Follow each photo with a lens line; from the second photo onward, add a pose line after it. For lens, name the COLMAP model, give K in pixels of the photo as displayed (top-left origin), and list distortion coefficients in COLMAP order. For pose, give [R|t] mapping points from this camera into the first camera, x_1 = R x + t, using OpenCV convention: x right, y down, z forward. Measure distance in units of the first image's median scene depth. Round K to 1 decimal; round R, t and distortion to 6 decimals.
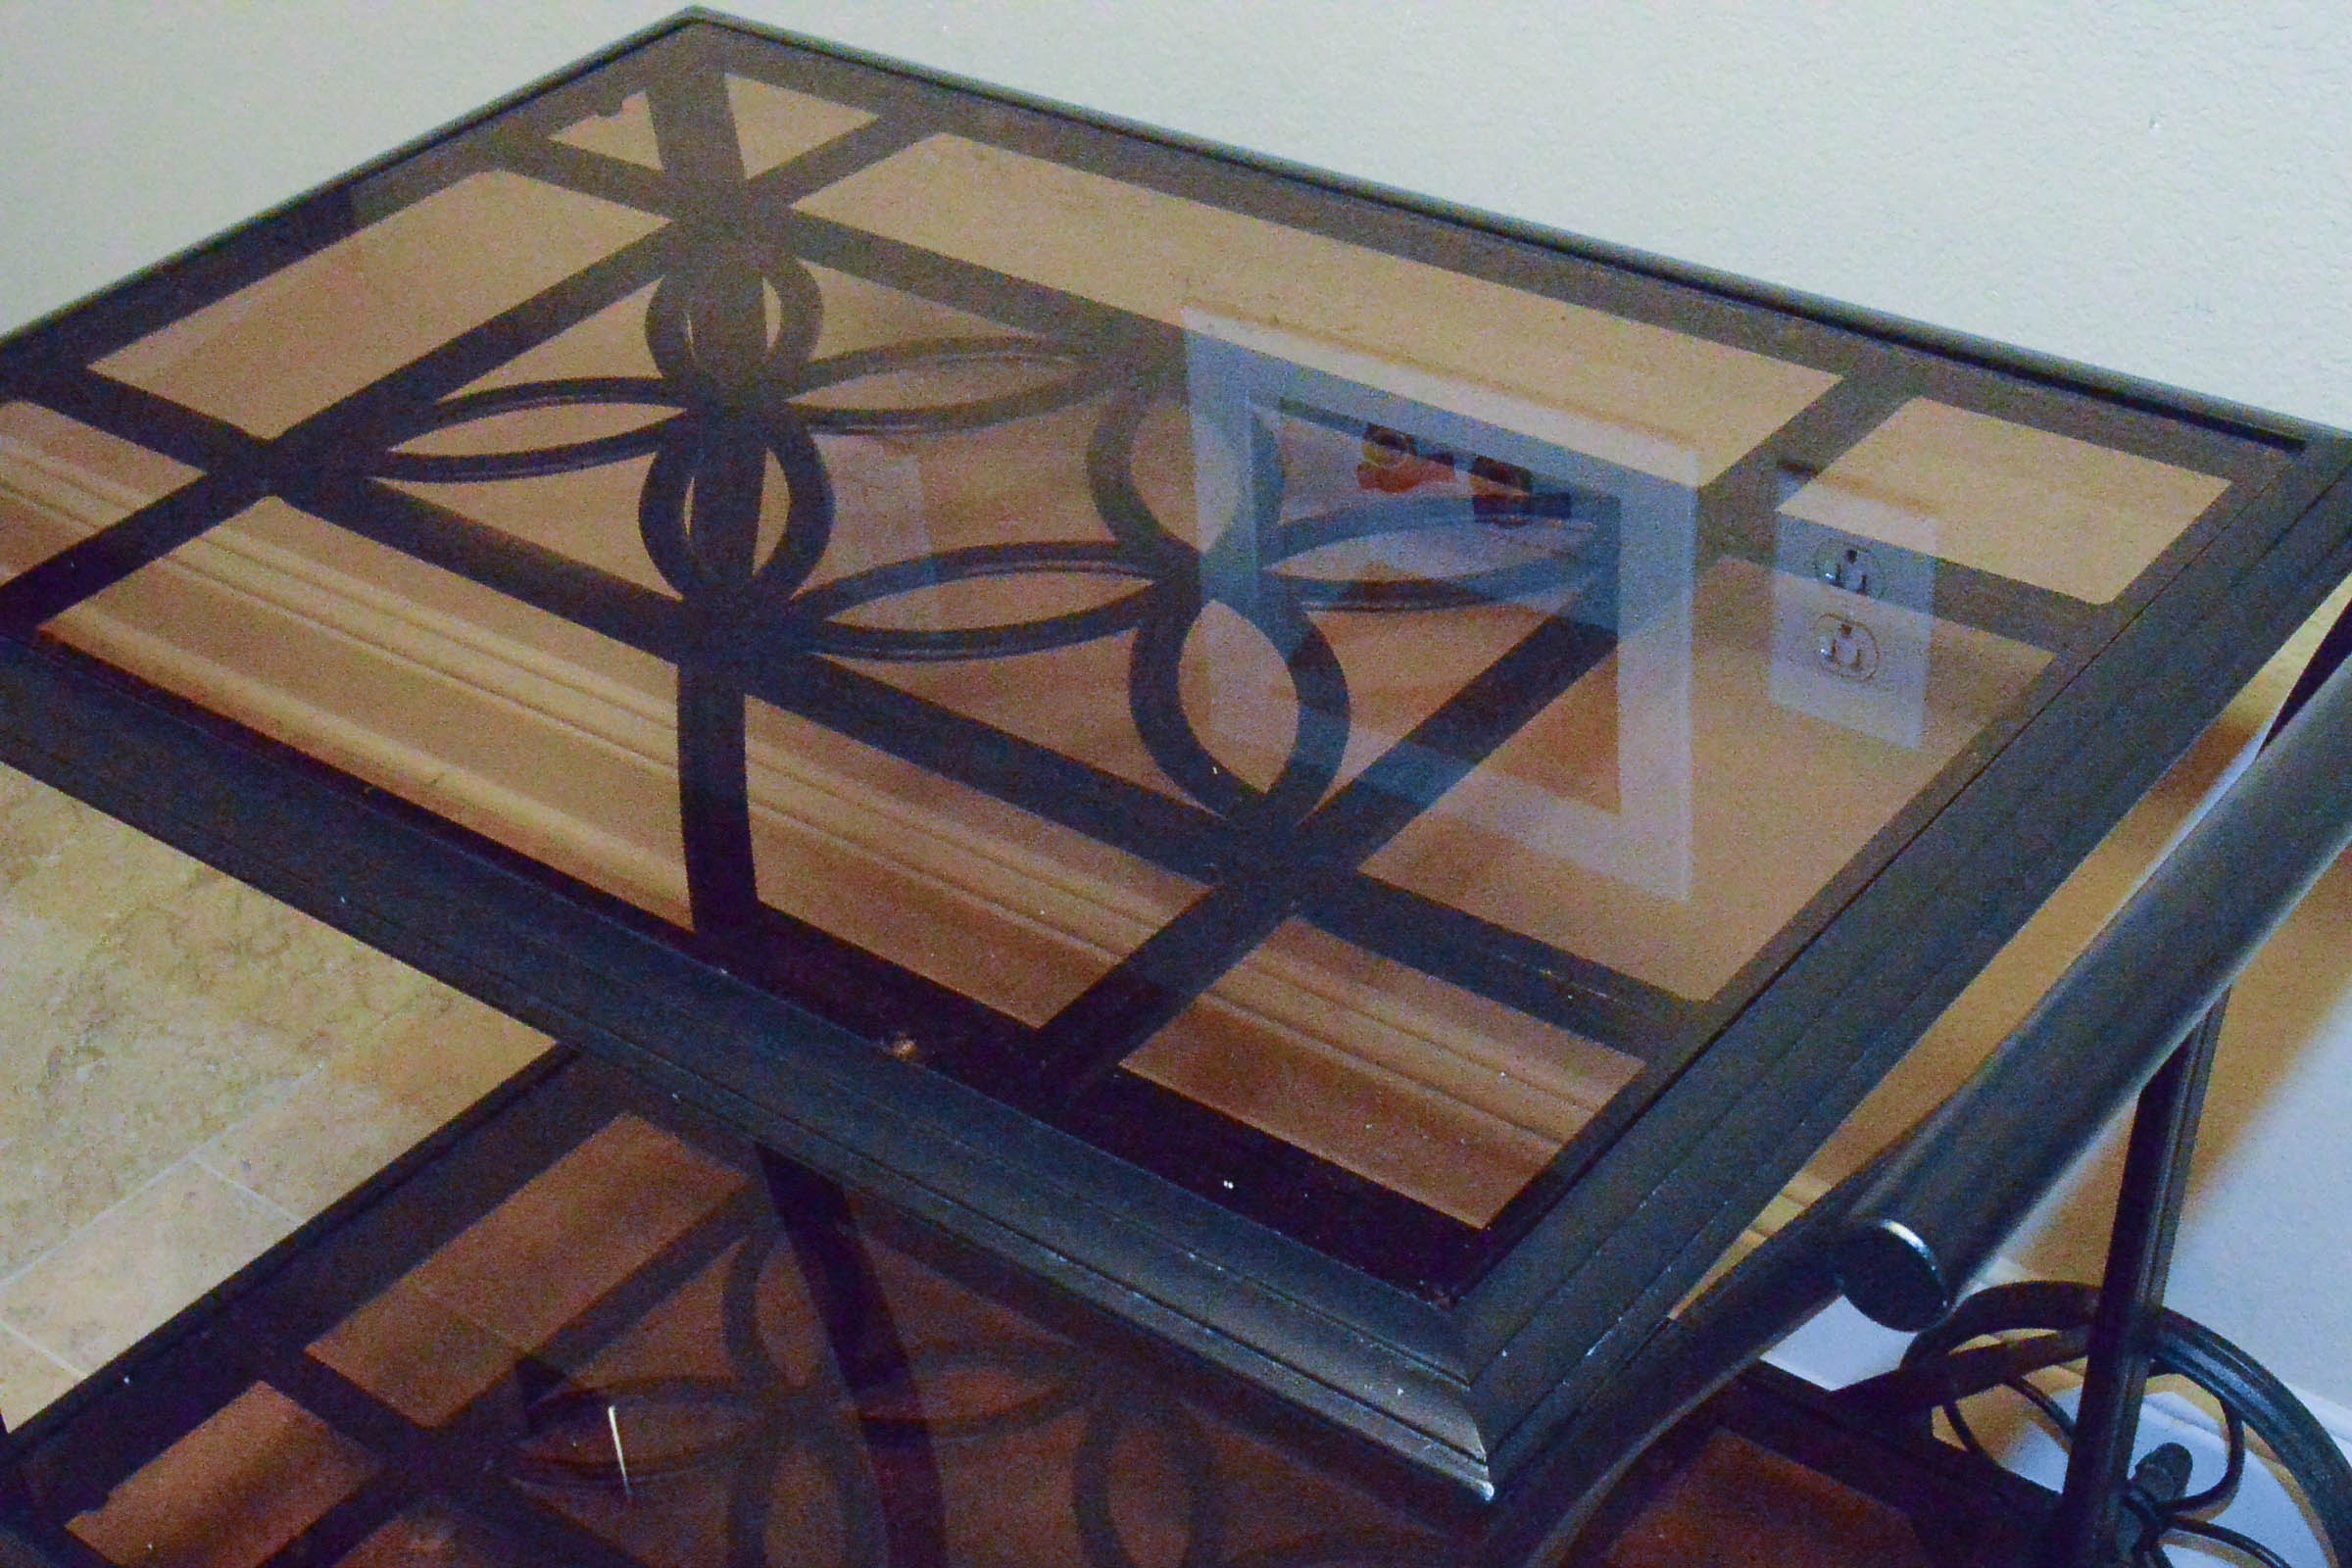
lens RADIAL K [[3472.7, 0, 1180.8], [0, 3472.7, 785.5], [0, 0, 1]] dist [-0.056392, 0.000000]
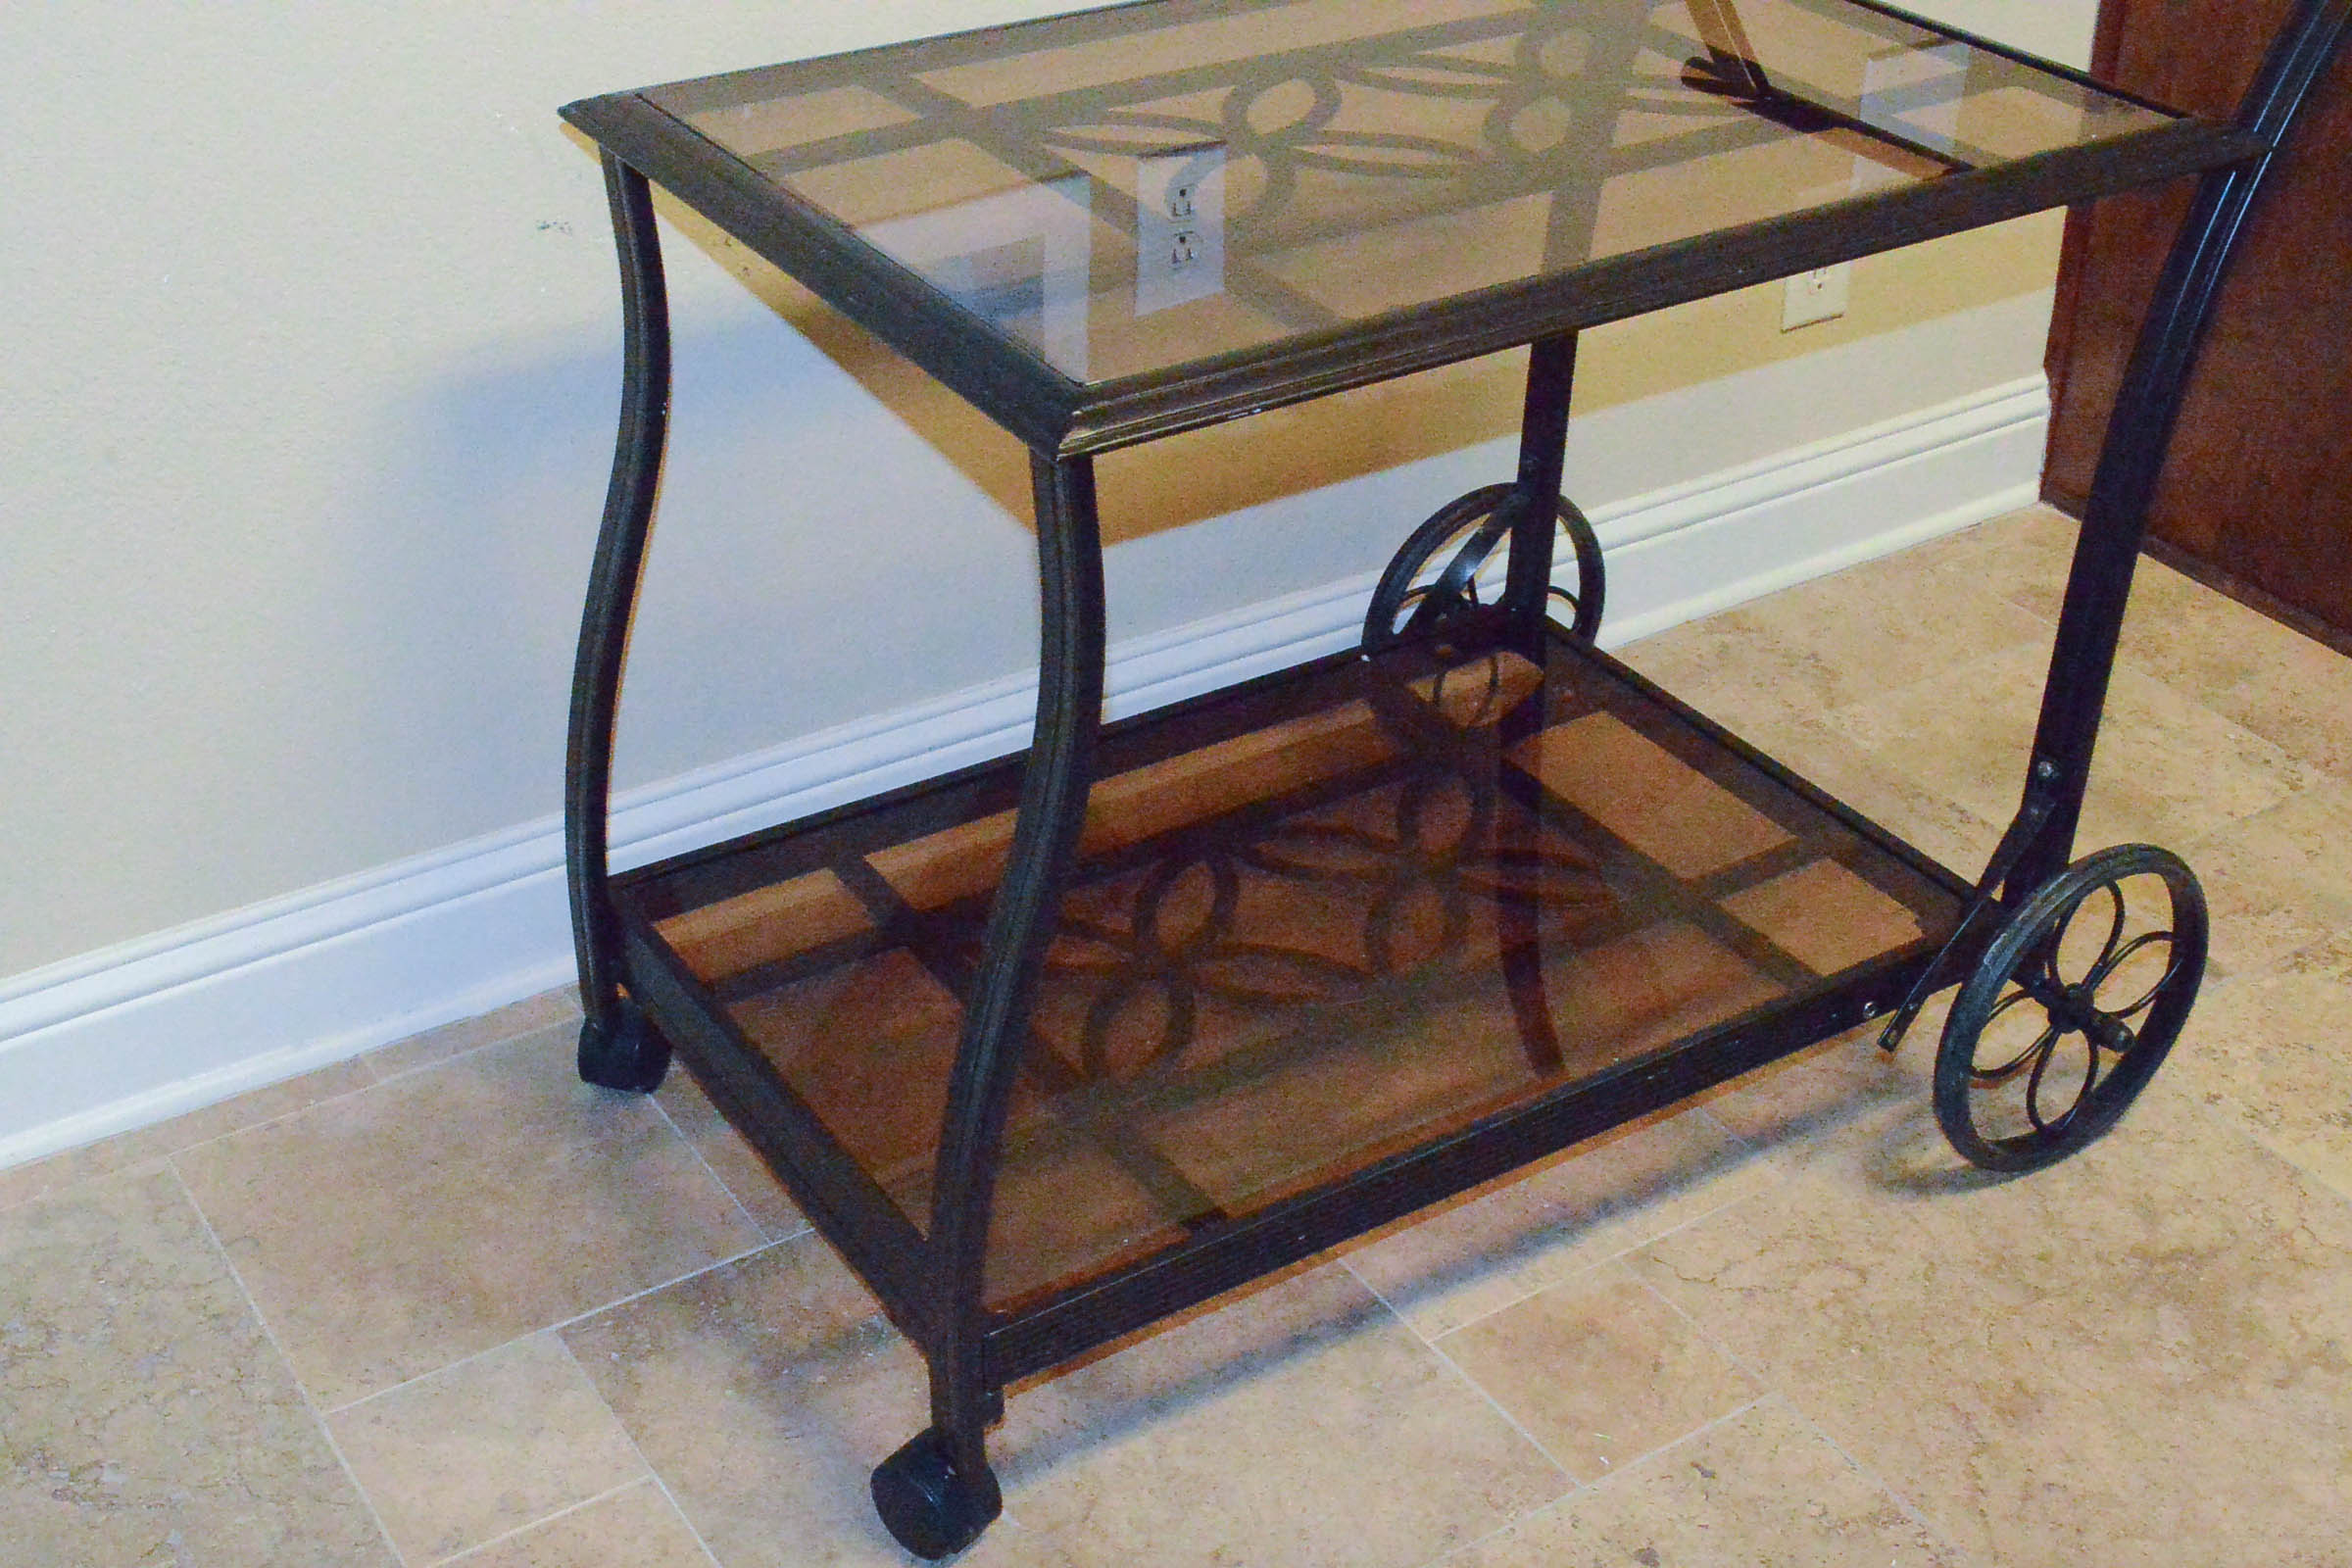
lens RADIAL K [[2806.9, 0, 1177.4], [0, 2806.9, 782.8], [0, 0, 1]] dist [-0.013745, 0.000000]
pose [[0.342653, -0.462279, 0.817855, -0.944569], [0.483916, 0.833031, 0.268113, -0.185116], [-0.805242, 0.303904, 0.509145, 0.335412]]
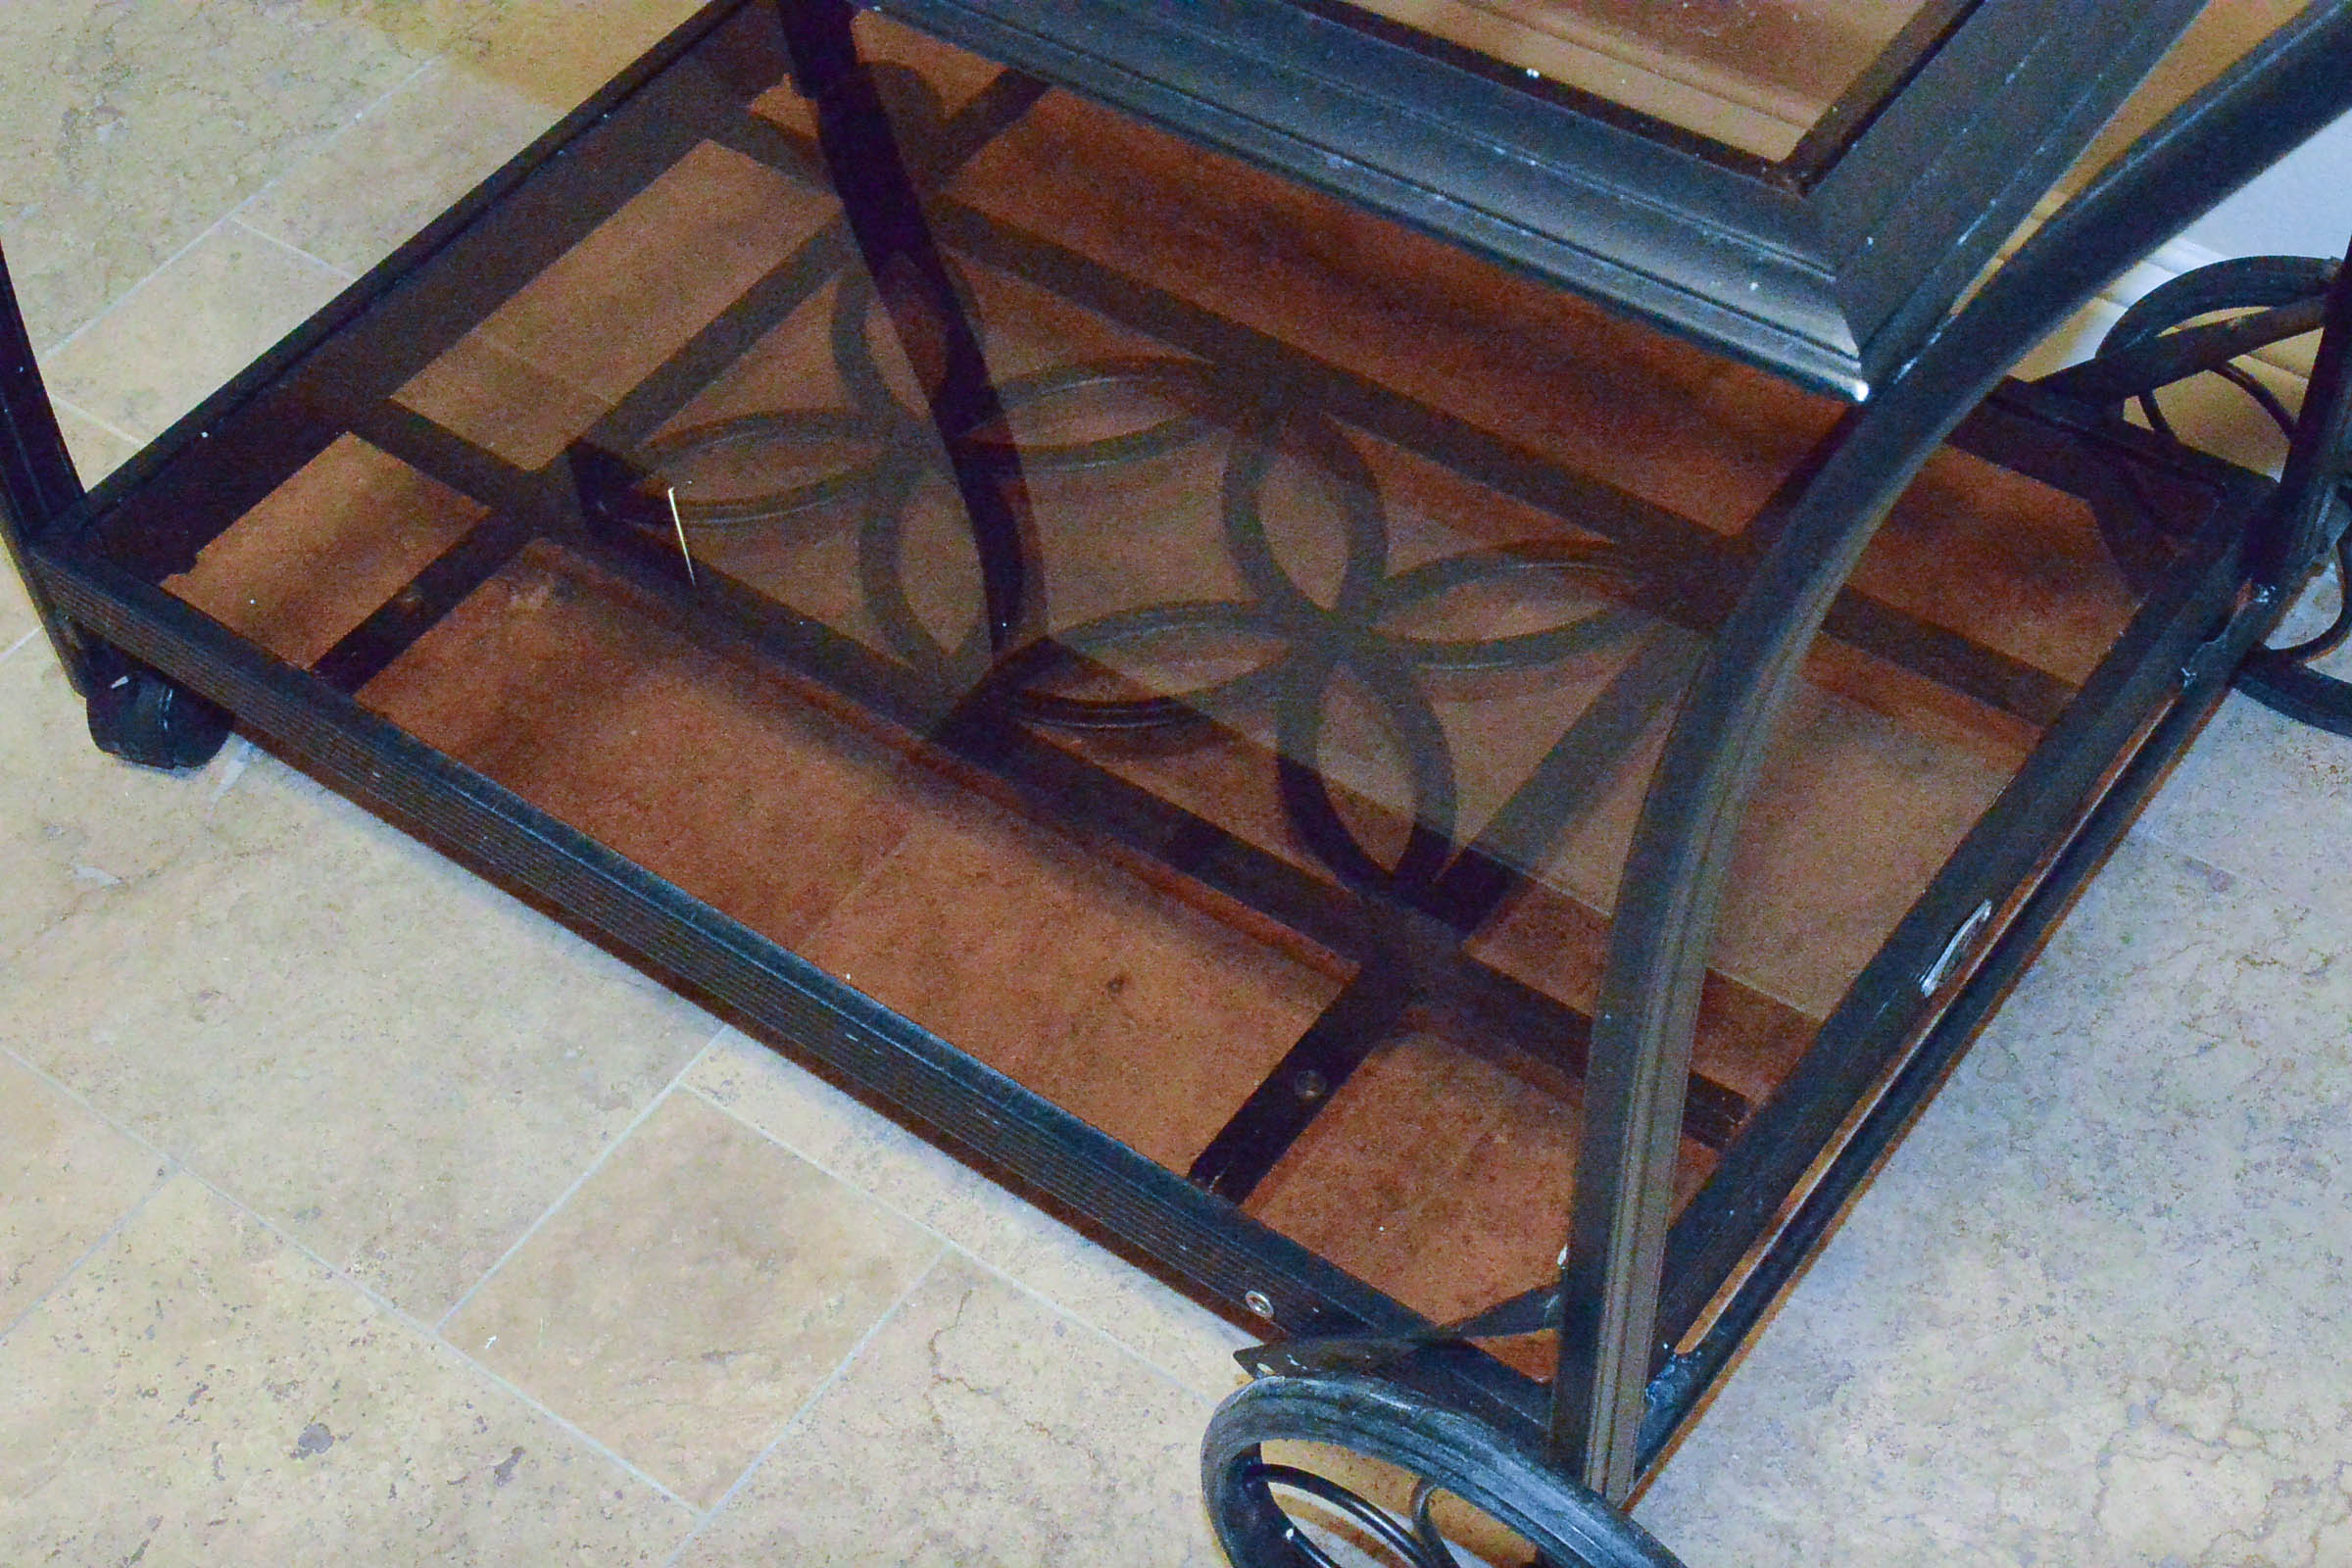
lens RADIAL K [[3489.9, 0, 1172.1], [0, 3489.9, 787.9], [0, 0, 1]] dist [-0.020675, 0.000000]
pose [[0.999496, -0.031727, 0.000840, -0.041938], [0.030514, 0.967882, 0.249545, 0.033544], [-0.008730, -0.249394, 0.968363, 0.049590]]
